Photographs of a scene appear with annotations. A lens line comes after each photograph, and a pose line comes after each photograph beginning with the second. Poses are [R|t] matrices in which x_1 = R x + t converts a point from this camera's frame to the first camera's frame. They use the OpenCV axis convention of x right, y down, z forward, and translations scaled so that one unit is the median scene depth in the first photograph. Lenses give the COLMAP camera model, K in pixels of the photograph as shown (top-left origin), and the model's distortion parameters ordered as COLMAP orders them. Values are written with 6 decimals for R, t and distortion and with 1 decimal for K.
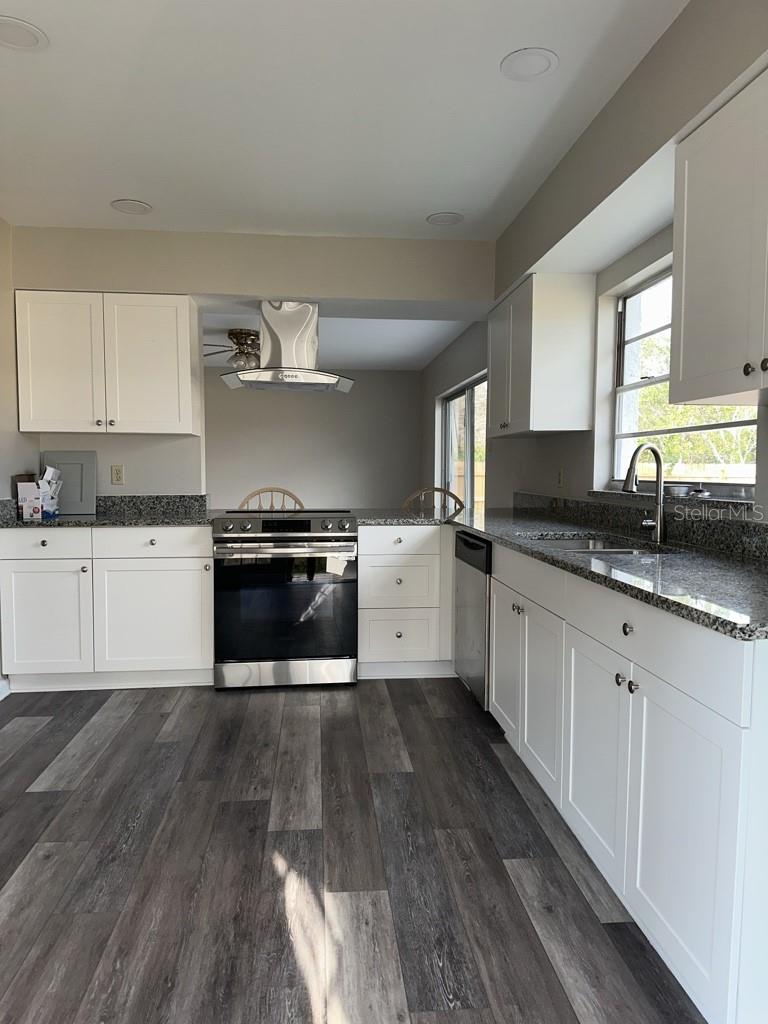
lens RADIAL K [[724.7, 0, 395.0], [0, 724.7, 516.8], [0, 0, 1]] dist [0.060501, -0.058088]
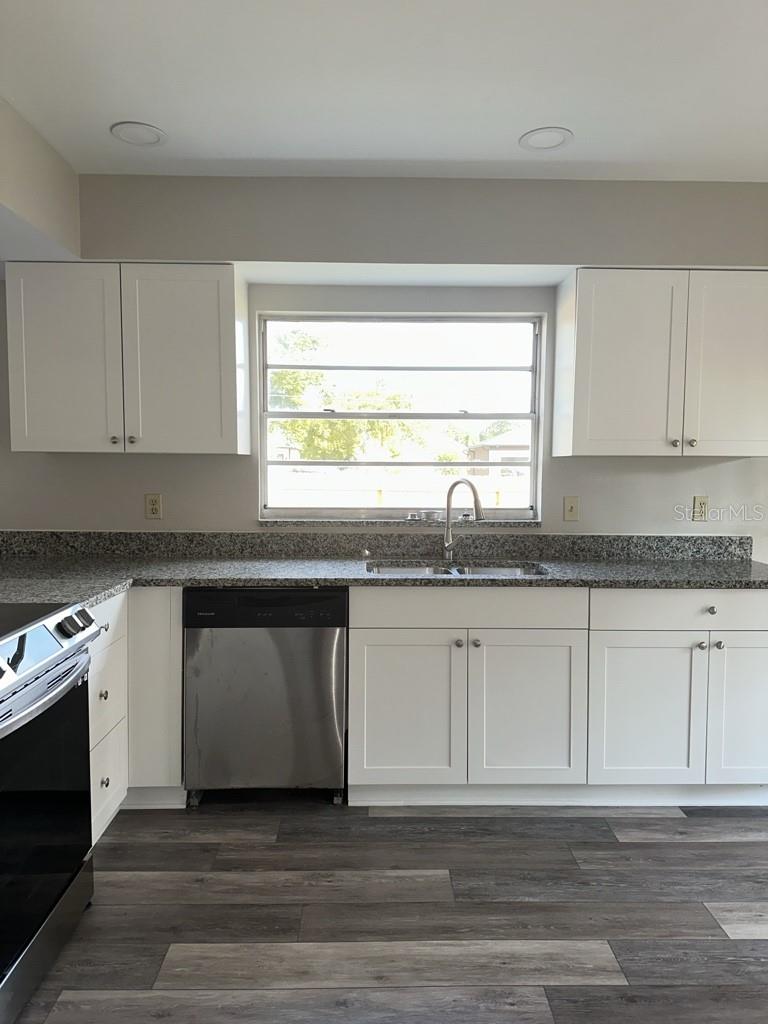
lens RADIAL K [[724.7, 0, 382.9], [0, 724.7, 515.1], [0, 0, 1]] dist [0.060501, -0.058088]
pose [[0.065156, -0.051146, 0.996563, -0.894401], [0.062324, 0.996944, 0.047090, -0.109774], [-0.995927, 0.059042, 0.068145, 1.123960]]
